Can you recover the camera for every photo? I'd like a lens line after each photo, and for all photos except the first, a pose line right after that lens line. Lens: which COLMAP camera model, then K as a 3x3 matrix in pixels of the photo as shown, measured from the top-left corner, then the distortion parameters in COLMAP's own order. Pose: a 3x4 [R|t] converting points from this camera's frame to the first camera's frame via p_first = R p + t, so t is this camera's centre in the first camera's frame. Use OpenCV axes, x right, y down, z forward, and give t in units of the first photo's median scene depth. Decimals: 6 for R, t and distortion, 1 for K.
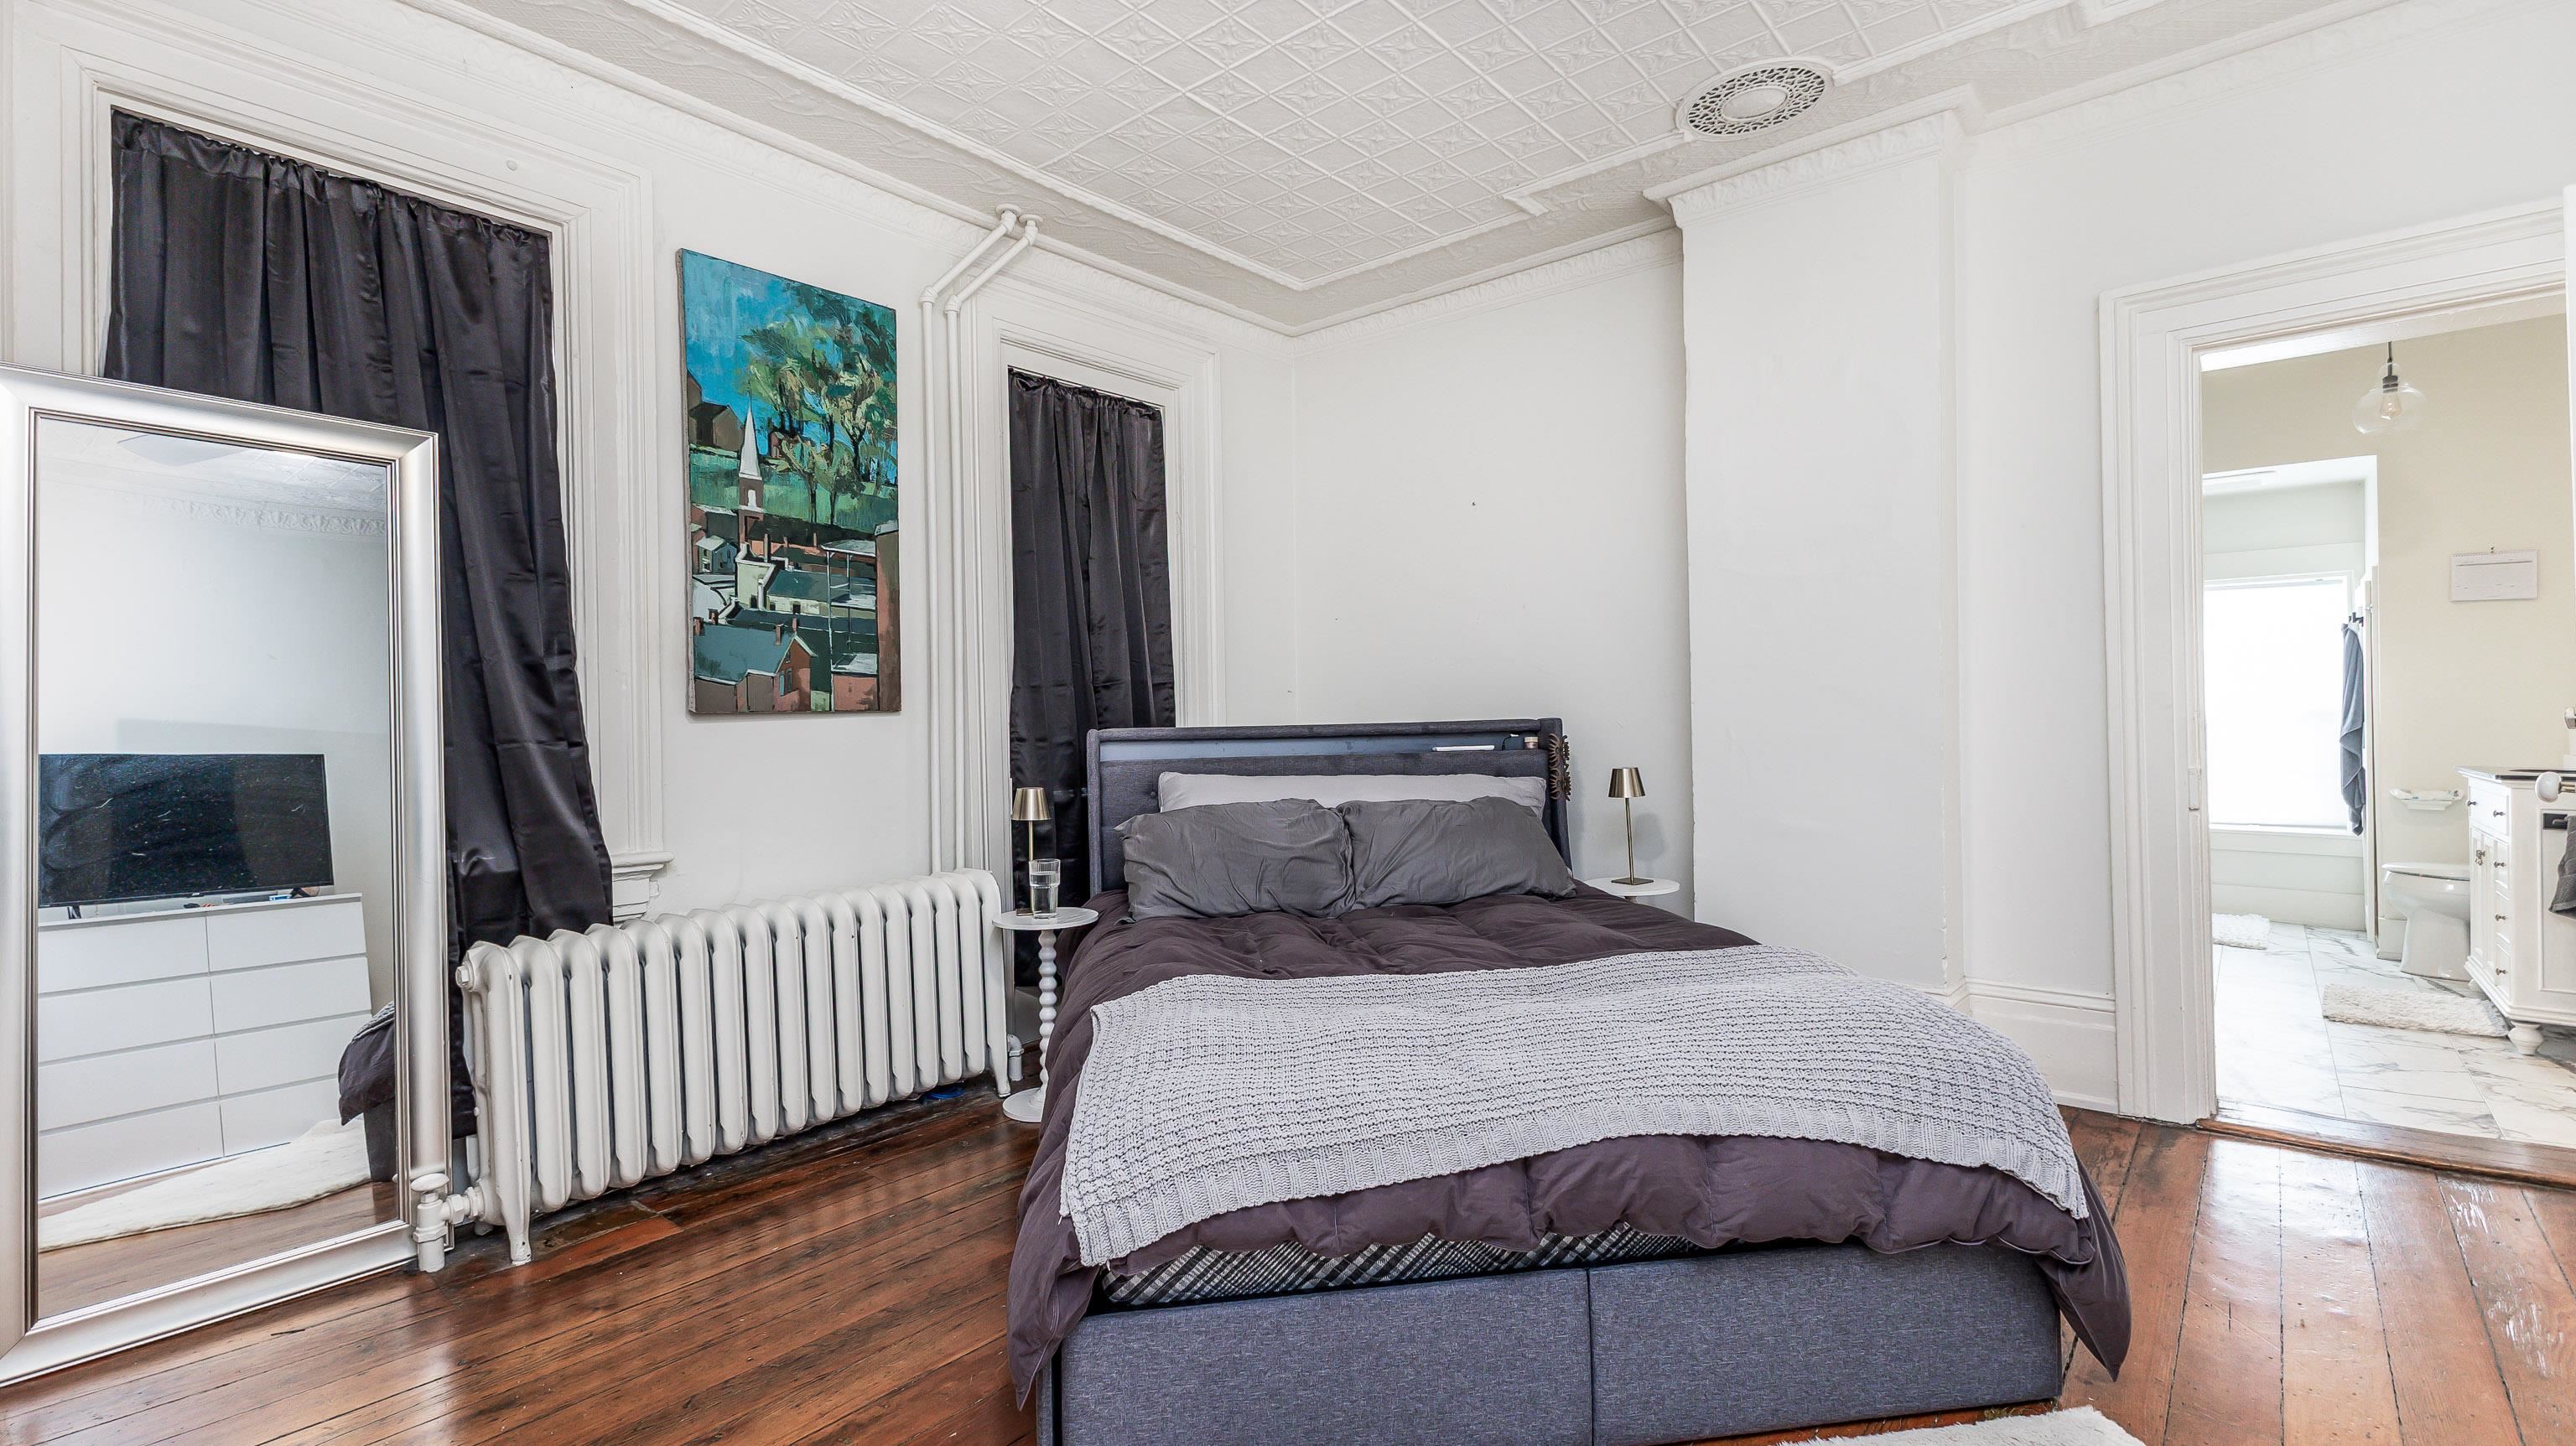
lens RADIAL K [[1132.8, 0, 1286.6], [0, 1132.8, 708.3], [0, 0, 1]] dist [0.020221, -0.006713]
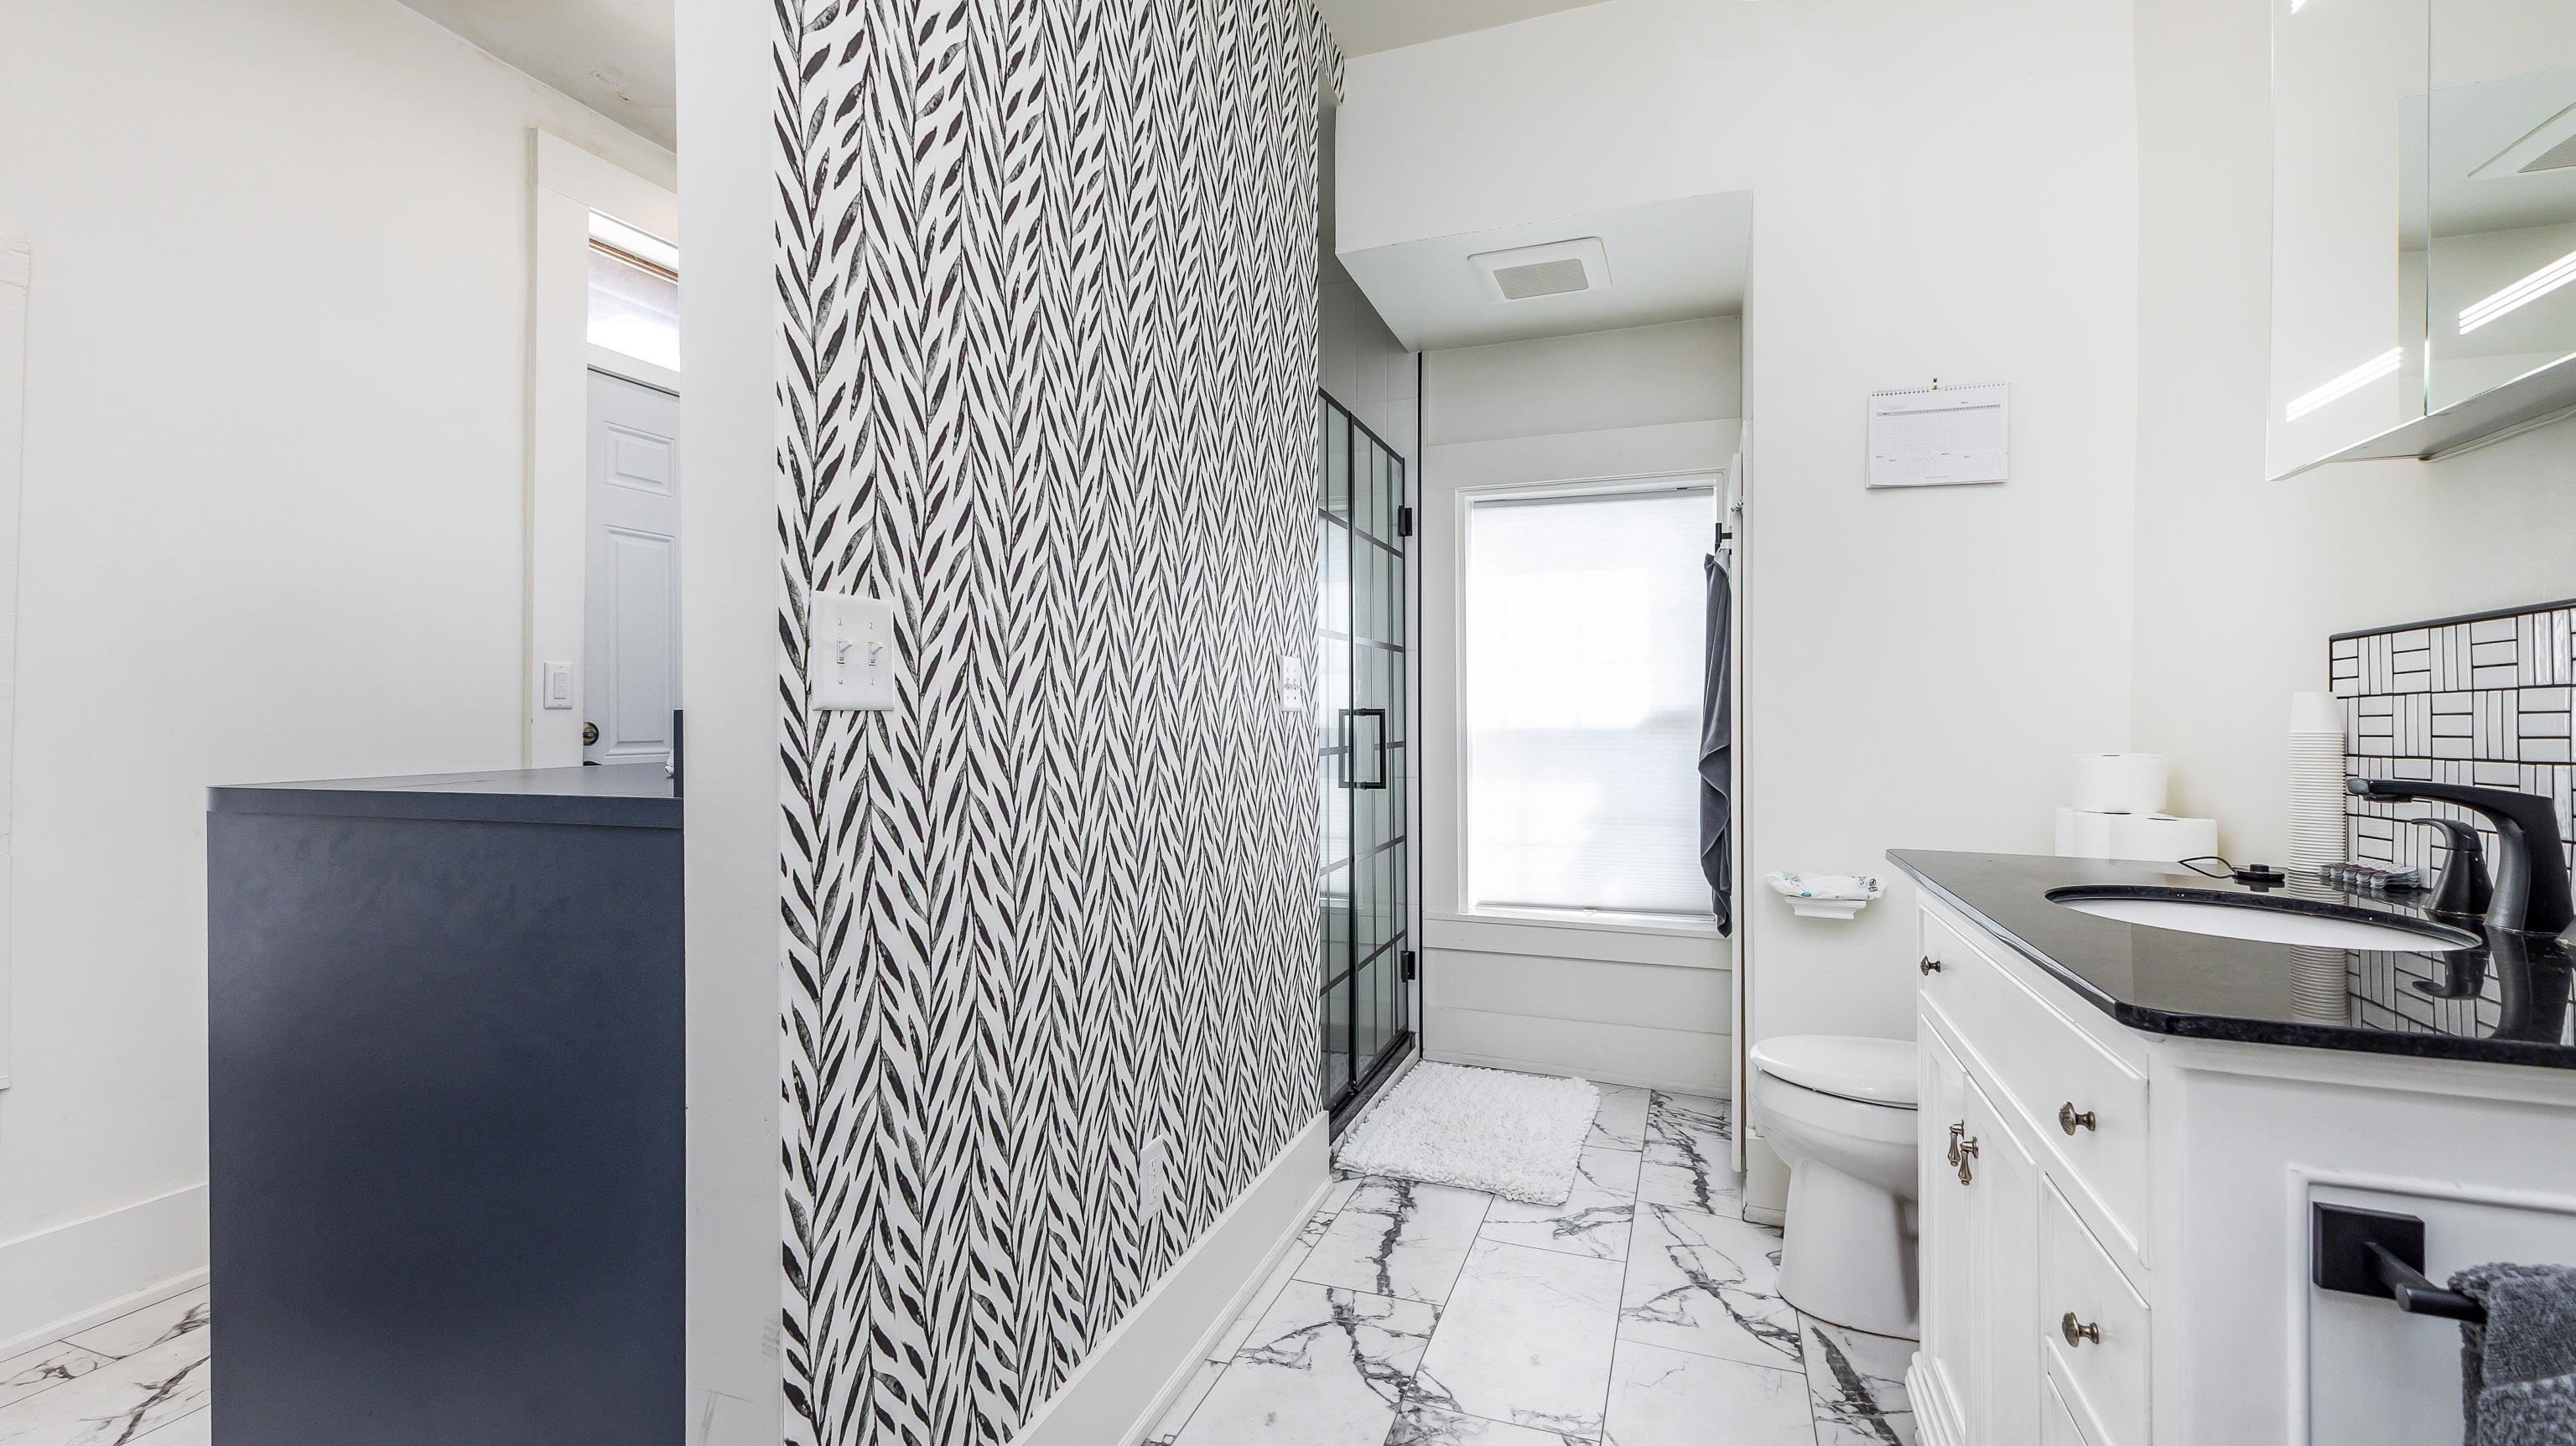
lens RADIAL K [[1132.8, 0, 1286.6], [0, 1132.8, 708.3], [0, 0, 1]] dist [0.020221, -0.006713]
pose [[0.937364, 0.012049, 0.348144, 0.544030], [-0.013007, 0.999915, 0.000415, 0.002189], [-0.348110, -0.004918, 0.937441, 0.559601]]
